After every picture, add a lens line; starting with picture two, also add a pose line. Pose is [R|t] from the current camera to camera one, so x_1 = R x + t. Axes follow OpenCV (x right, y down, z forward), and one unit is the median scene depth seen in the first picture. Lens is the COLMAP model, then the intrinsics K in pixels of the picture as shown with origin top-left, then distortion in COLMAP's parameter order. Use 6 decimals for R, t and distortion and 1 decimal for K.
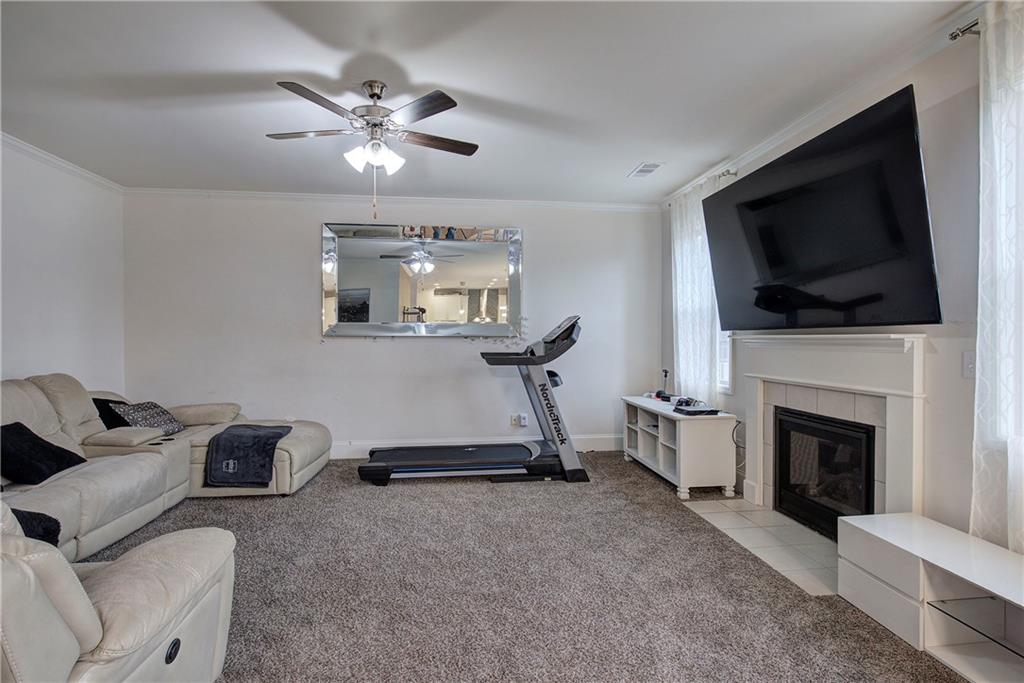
lens RADIAL K [[505.7, 0, 517.5], [0, 505.7, 338.6], [0, 0, 1]] dist [0.002484, -0.000776]
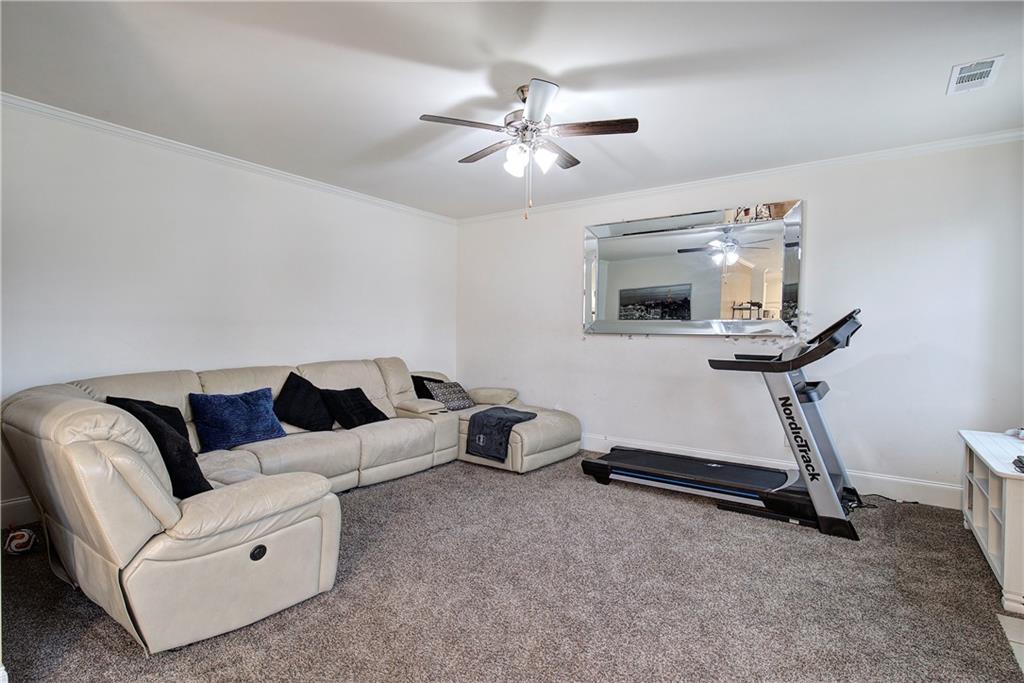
lens RADIAL K [[505.7, 0, 517.5], [0, 505.7, 338.6], [0, 0, 1]] dist [0.002484, -0.000776]
pose [[0.734392, 0.016879, -0.678515, 0.305060], [-0.013755, 0.999856, 0.009986, -0.002581], [0.678586, 0.001999, 0.734518, 0.169420]]
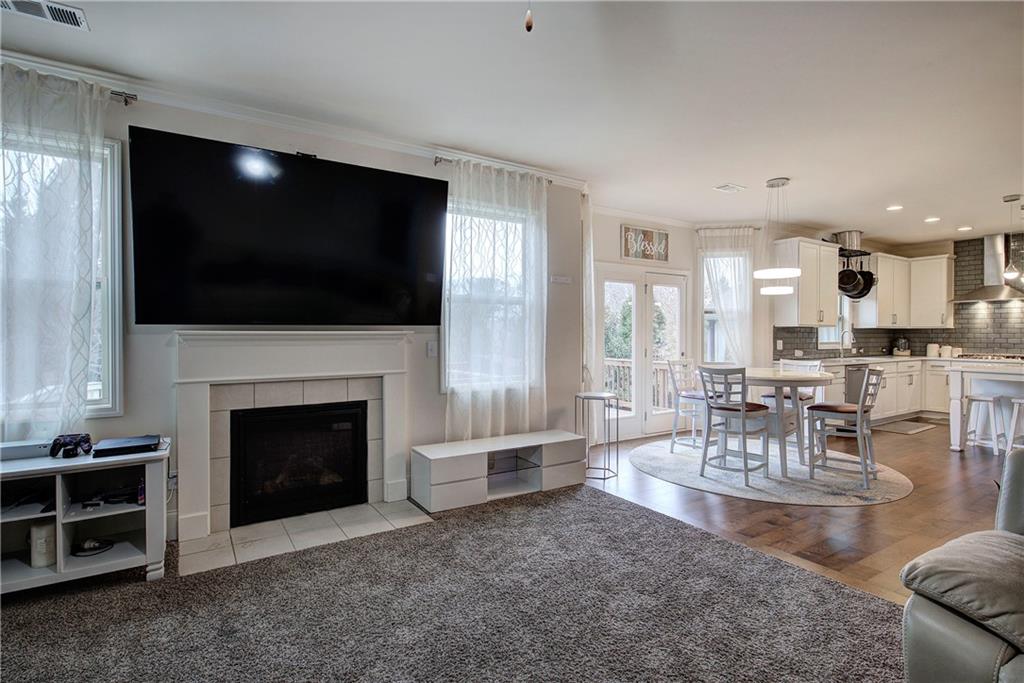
lens RADIAL K [[505.7, 0, 517.5], [0, 505.7, 338.6], [0, 0, 1]] dist [0.002484, -0.000776]
pose [[-0.434353, -0.011602, 0.900668, -0.477822], [-0.000396, 0.999919, 0.012689, -0.004609], [-0.900743, 0.005154, -0.434322, 0.880902]]
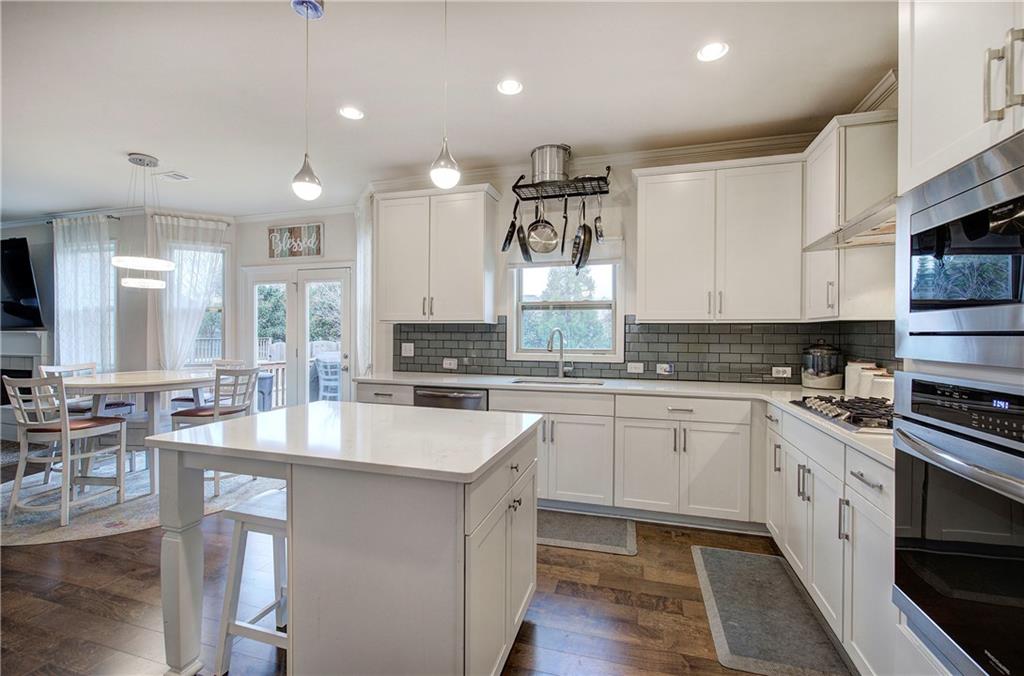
lens RADIAL K [[431.1, 0, 512.0], [0, 431.1, 338.0], [0, 0, 1]] dist [-0.001502, -0.000186]
pose [[0.401495, 0.002465, 0.915858, -0.154854], [-0.004979, 0.999987, -0.000509, 0.010120], [-0.915847, -0.004356, 0.401503, -1.302830]]
